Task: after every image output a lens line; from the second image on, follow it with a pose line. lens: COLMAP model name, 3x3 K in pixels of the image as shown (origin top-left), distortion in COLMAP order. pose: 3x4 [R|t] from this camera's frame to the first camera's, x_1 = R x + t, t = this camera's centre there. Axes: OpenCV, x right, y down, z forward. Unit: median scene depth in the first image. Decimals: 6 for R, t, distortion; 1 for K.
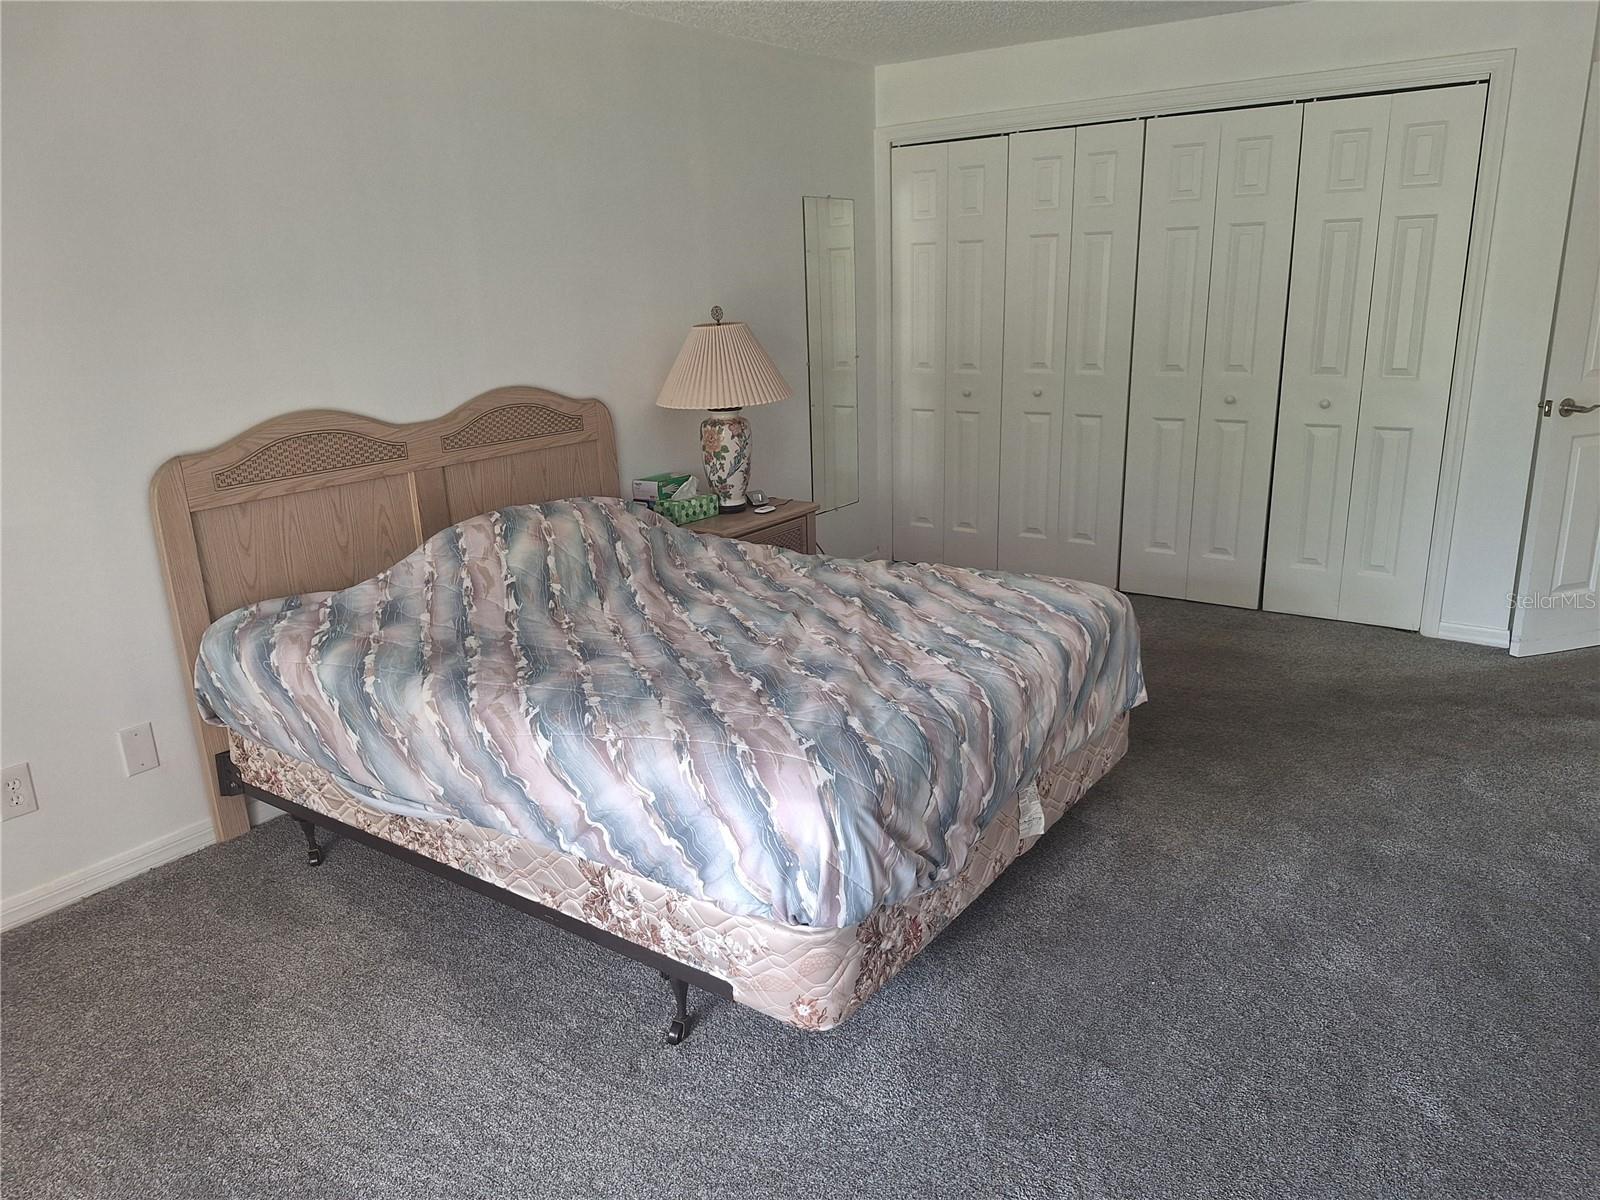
lens RADIAL K [[1111.7, 0, 789.9], [0, 1111.7, 627.7], [0, 0, 1]] dist [0.100731, -0.126354]
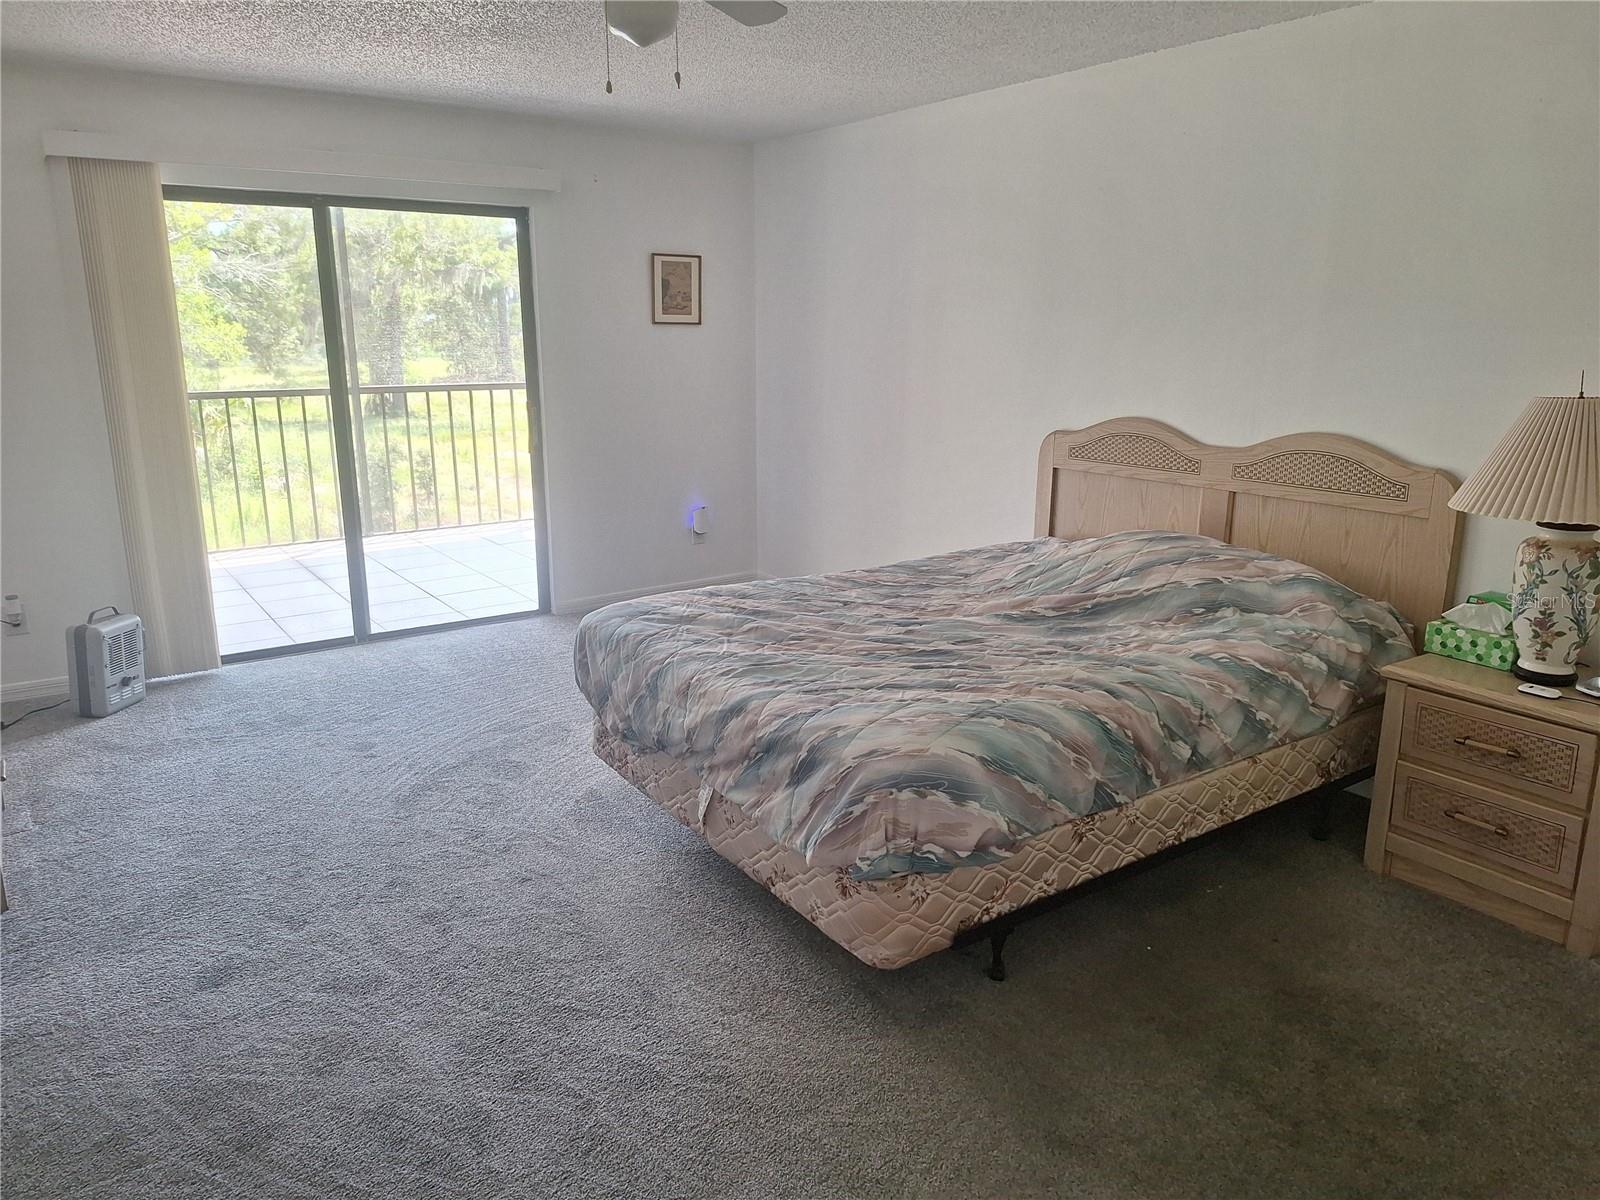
lens RADIAL K [[1111.7, 0, 789.9], [0, 1111.7, 627.7], [0, 0, 1]] dist [0.100731, -0.126354]
pose [[-0.339406, 0.287974, -0.895474, 0.700080], [-0.265898, 0.883785, 0.384997, -0.277928], [0.902276, 0.368775, -0.223390, 0.766464]]
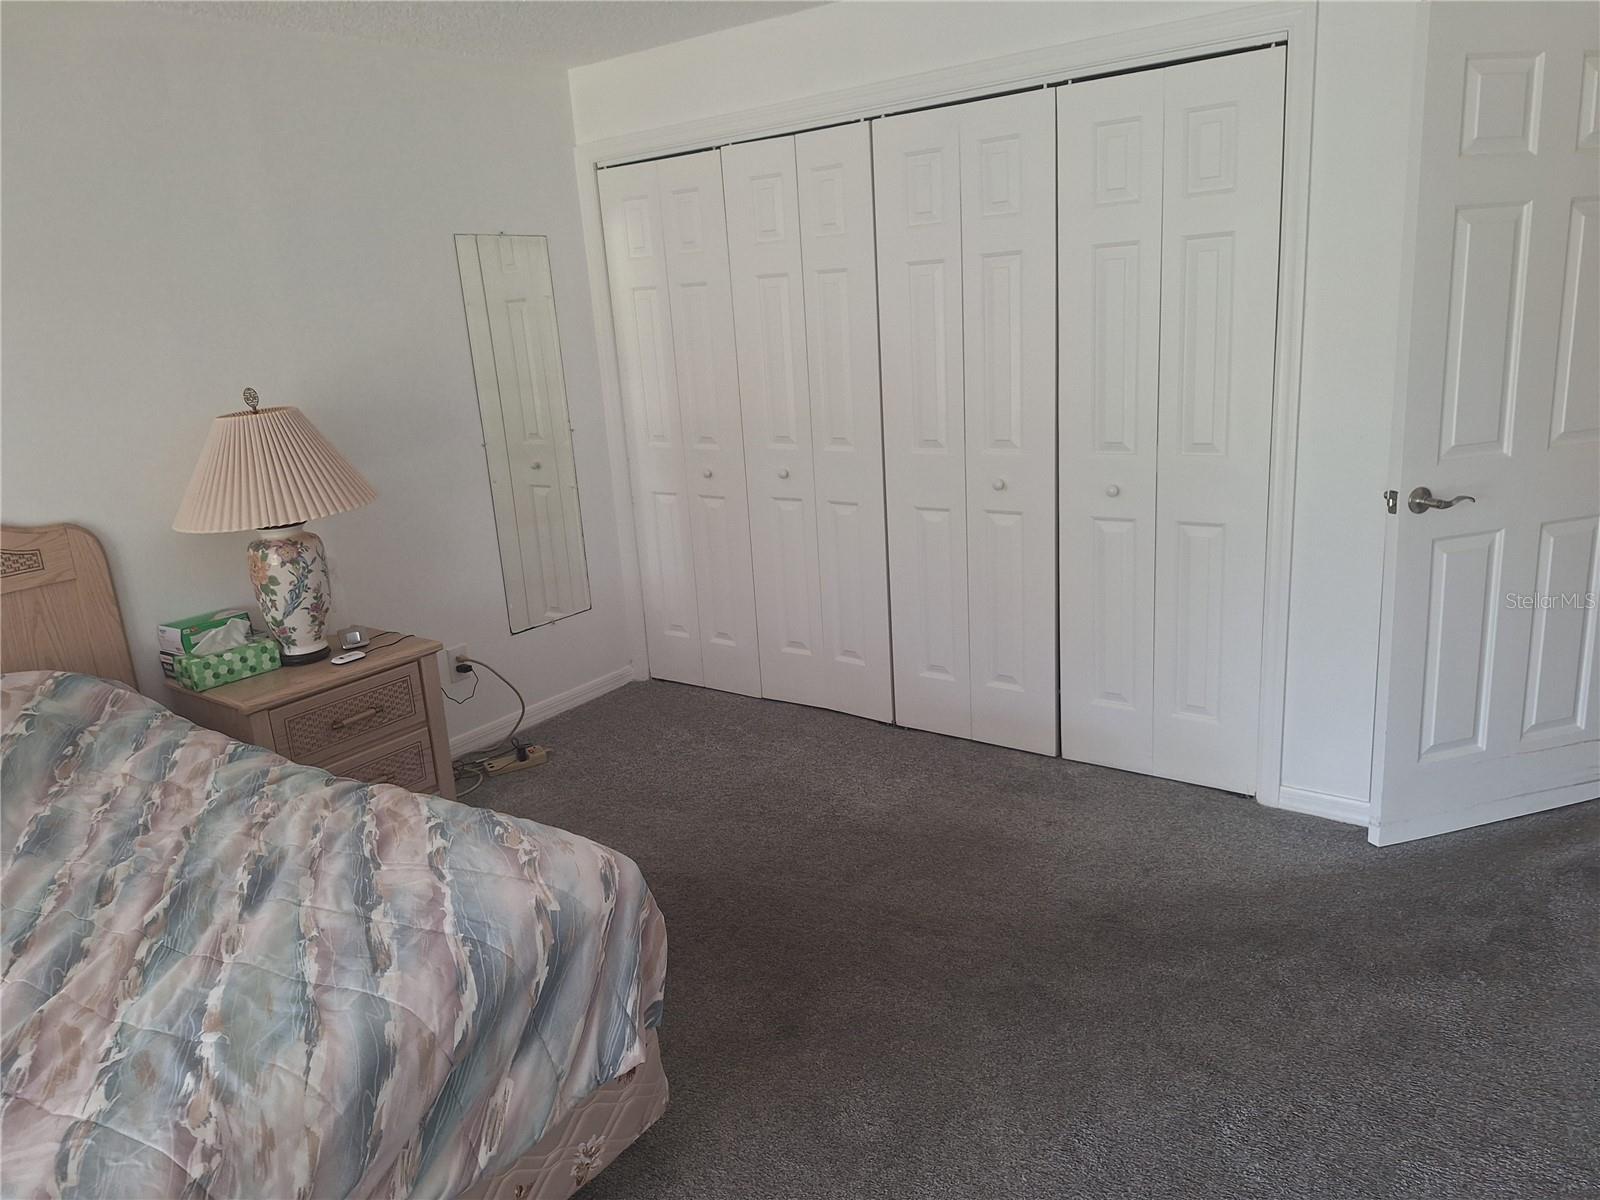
lens RADIAL K [[1110.0, 0, 769.7], [0, 1110.0, 626.0], [0, 0, 1]] dist [0.139659, -0.244764]
pose [[0.999198, -0.028881, -0.027736, 0.281908], [0.028169, 0.999272, -0.025717, -0.102585], [0.028458, 0.024915, 0.999284, 0.275754]]
